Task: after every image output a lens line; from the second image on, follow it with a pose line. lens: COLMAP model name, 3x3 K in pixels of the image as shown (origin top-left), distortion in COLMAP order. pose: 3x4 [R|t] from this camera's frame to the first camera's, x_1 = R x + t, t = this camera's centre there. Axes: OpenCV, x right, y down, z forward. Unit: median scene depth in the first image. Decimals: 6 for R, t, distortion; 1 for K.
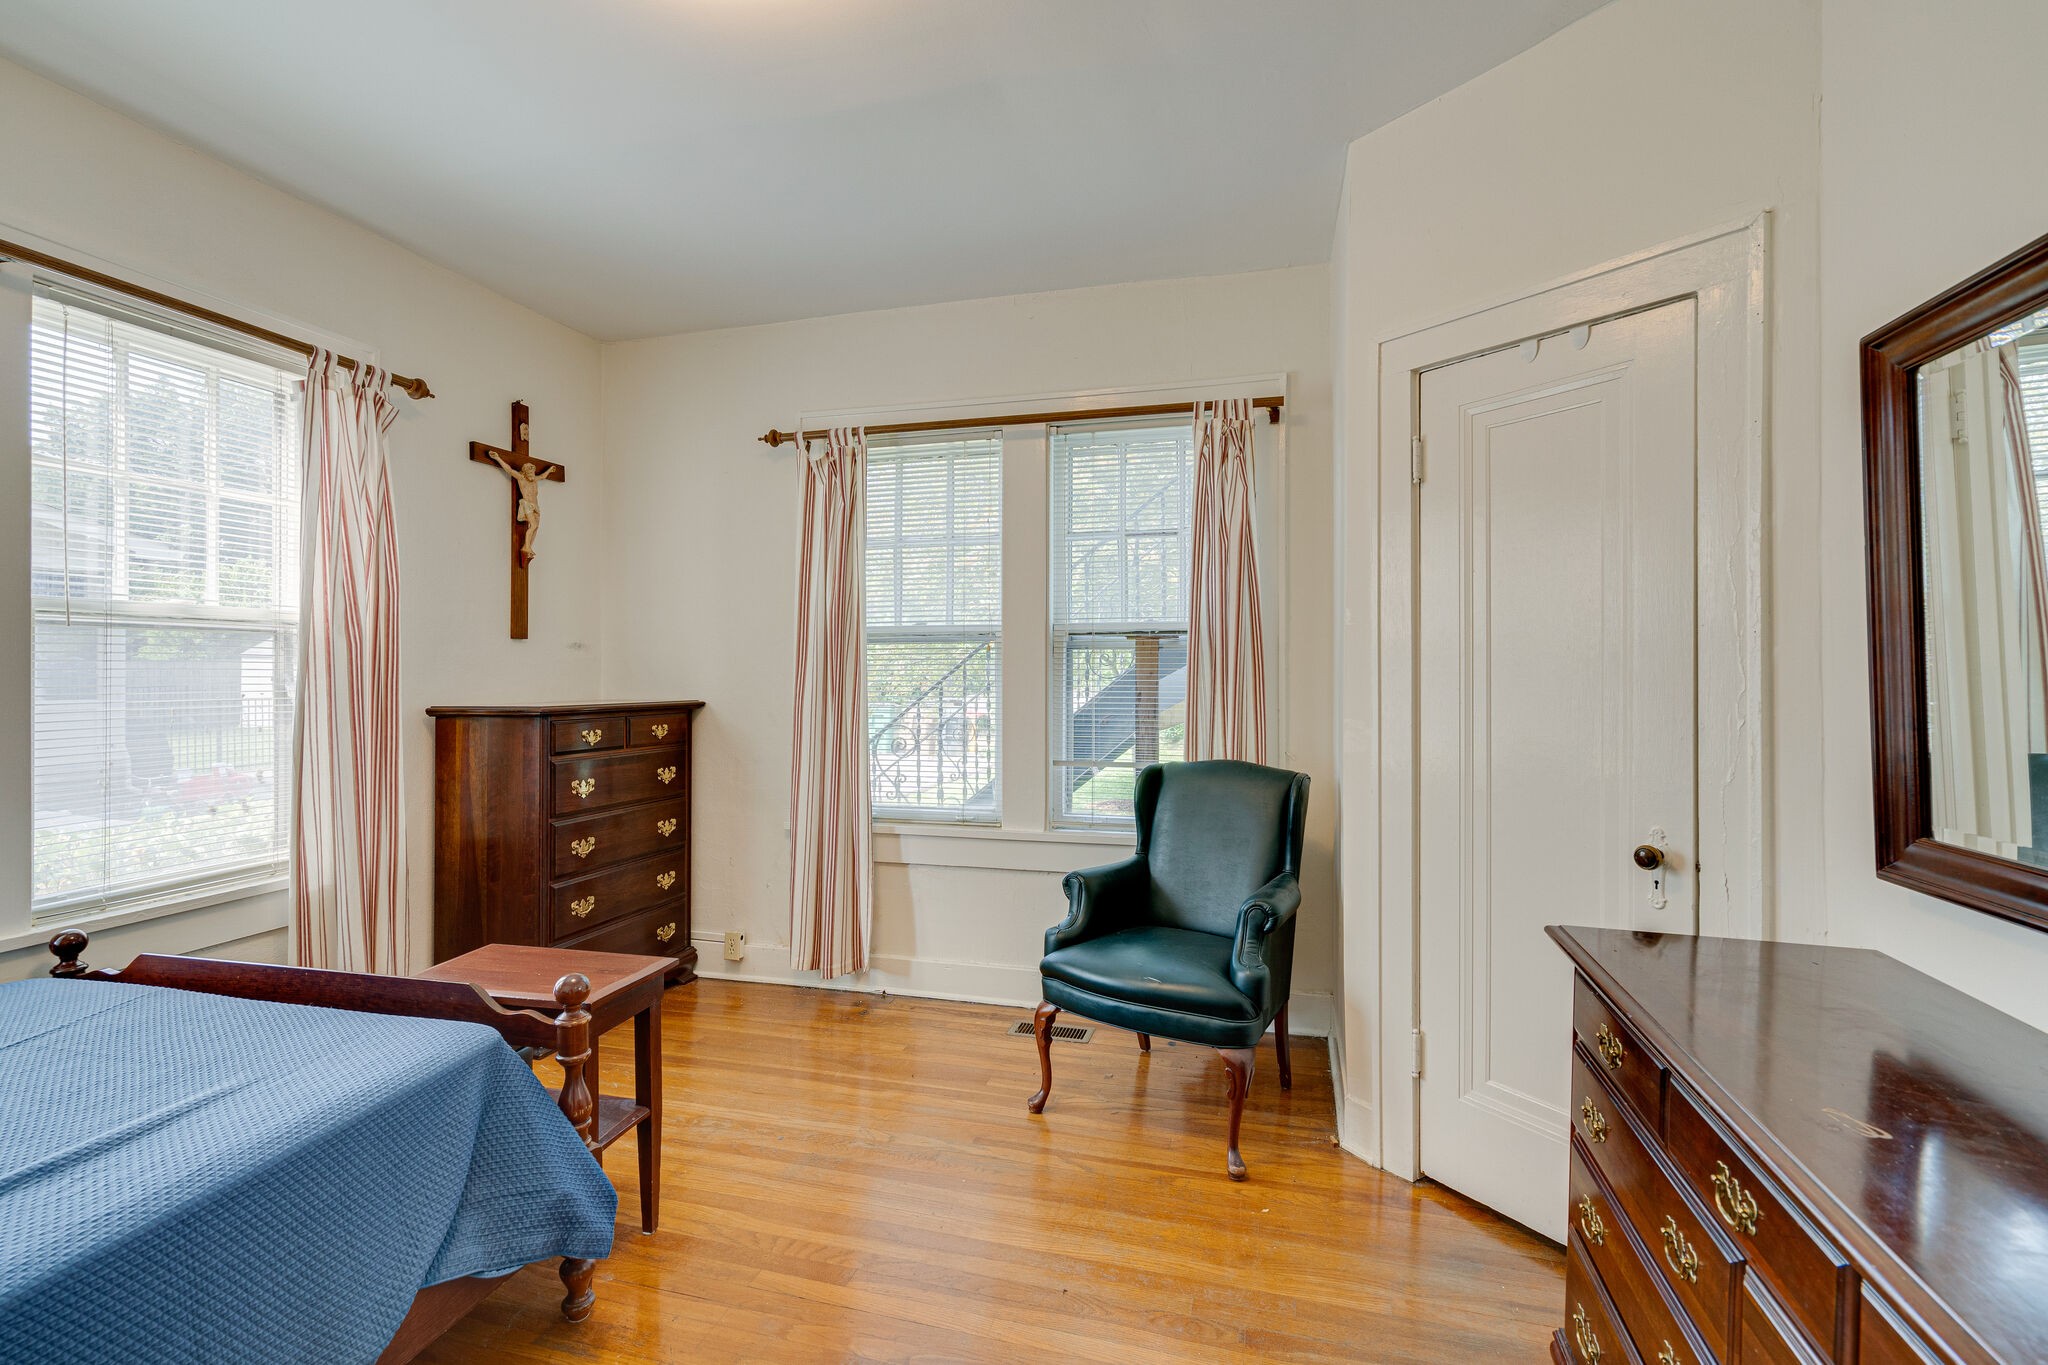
lens RADIAL K [[920.3, 0, 1029.1], [0, 920.3, 678.3], [0, 0, 1]] dist [-0.004645, 0.002541]
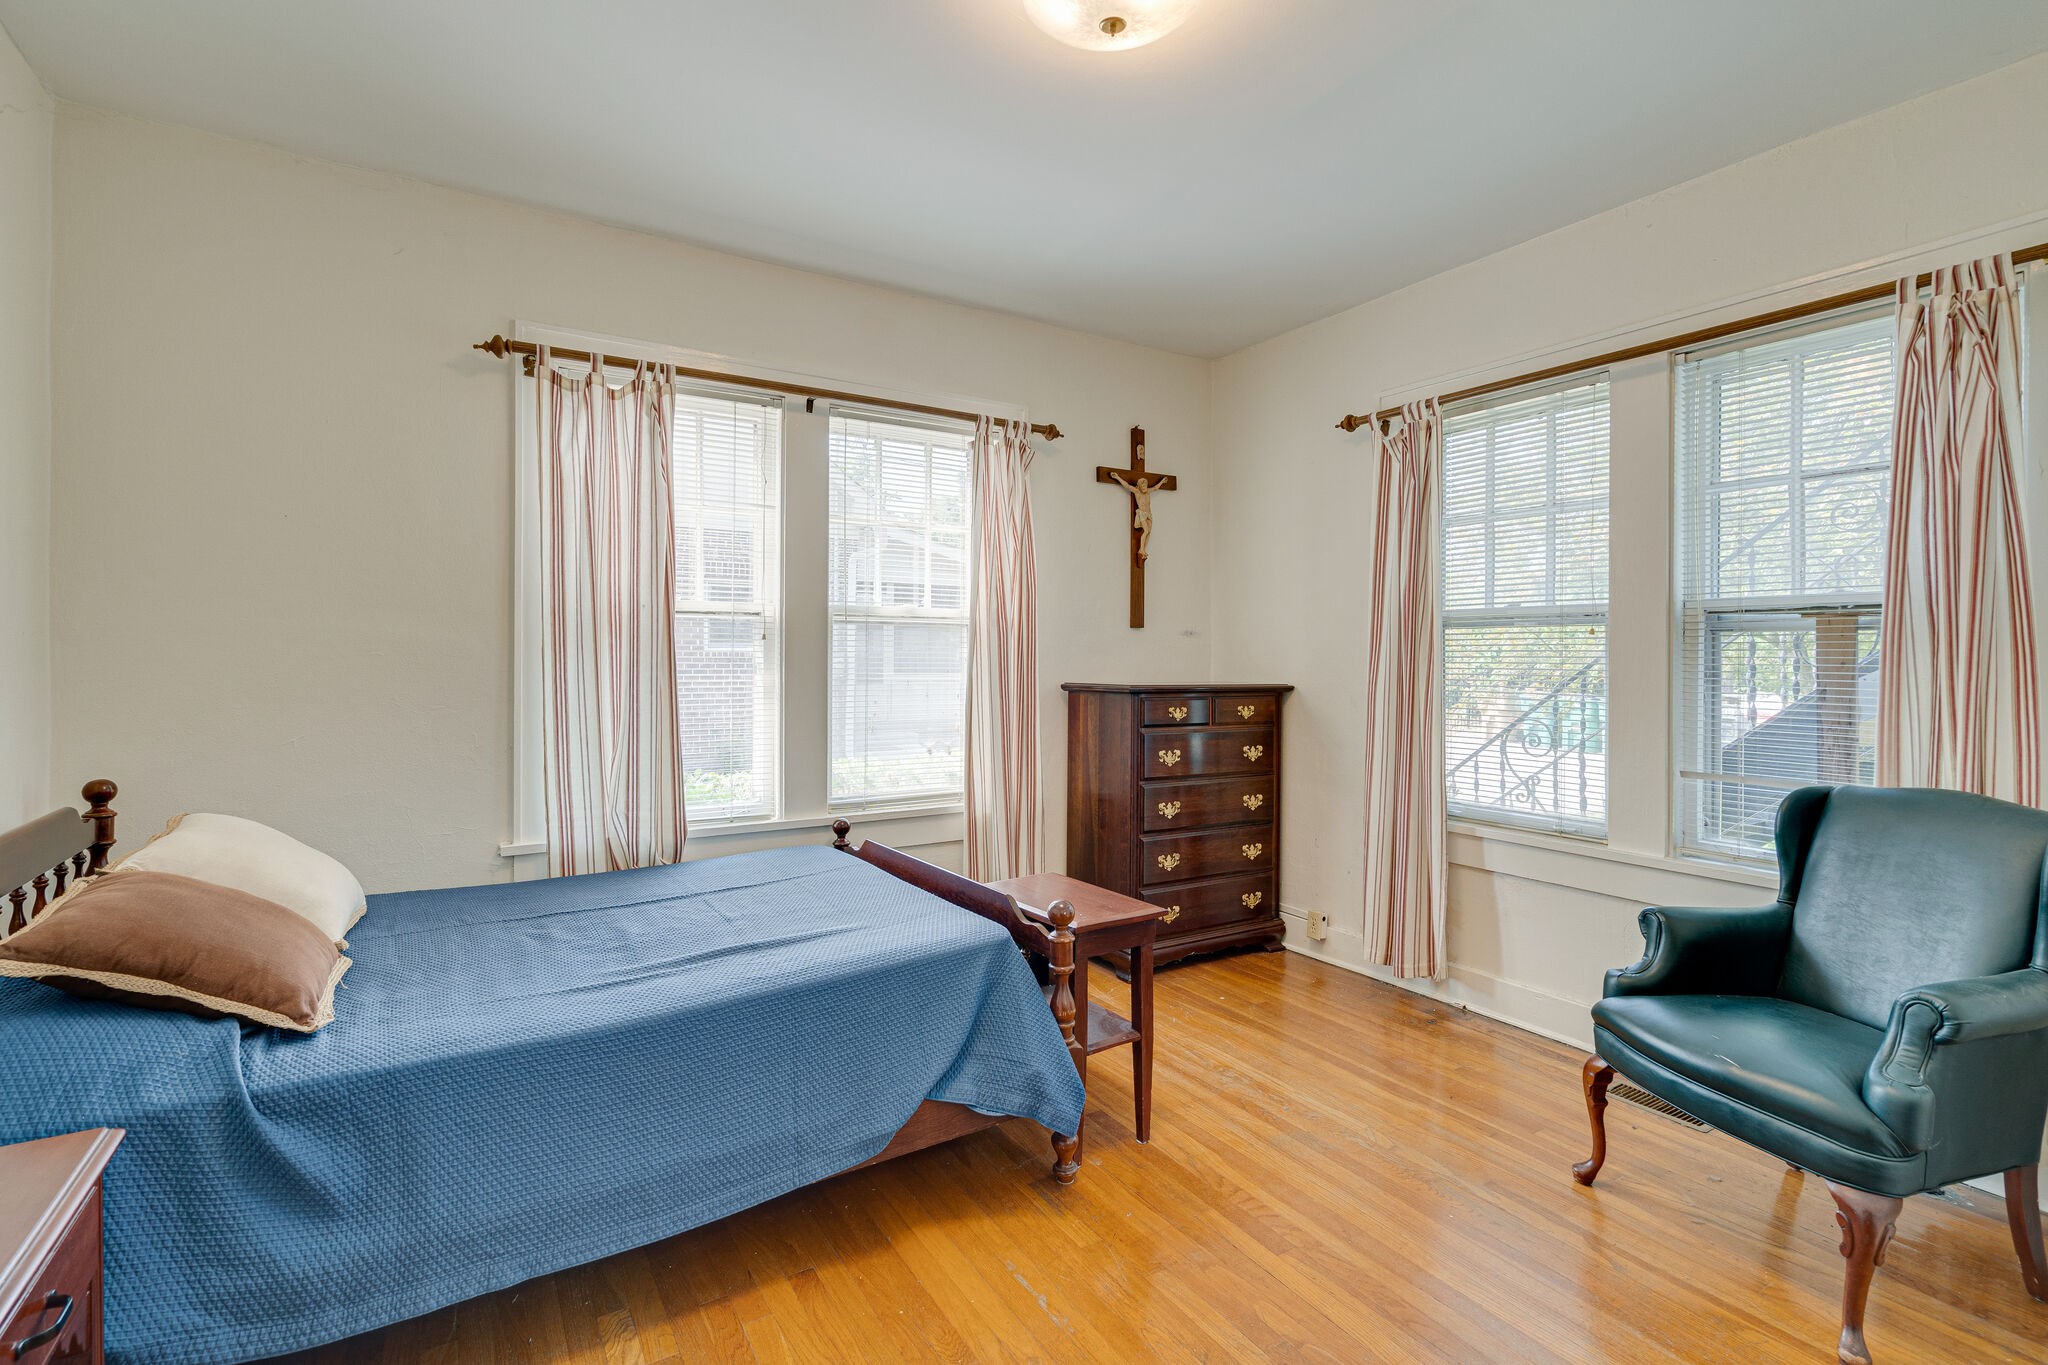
lens RADIAL K [[920.3, 0, 1017.0], [0, 920.3, 667.1], [0, 0, 1]] dist [-0.004645, 0.002541]
pose [[0.743555, 0.014709, -0.668513, 0.152042], [-0.012776, 0.999888, 0.007791, 0.000165], [0.668552, 0.002748, 0.743660, 0.023434]]
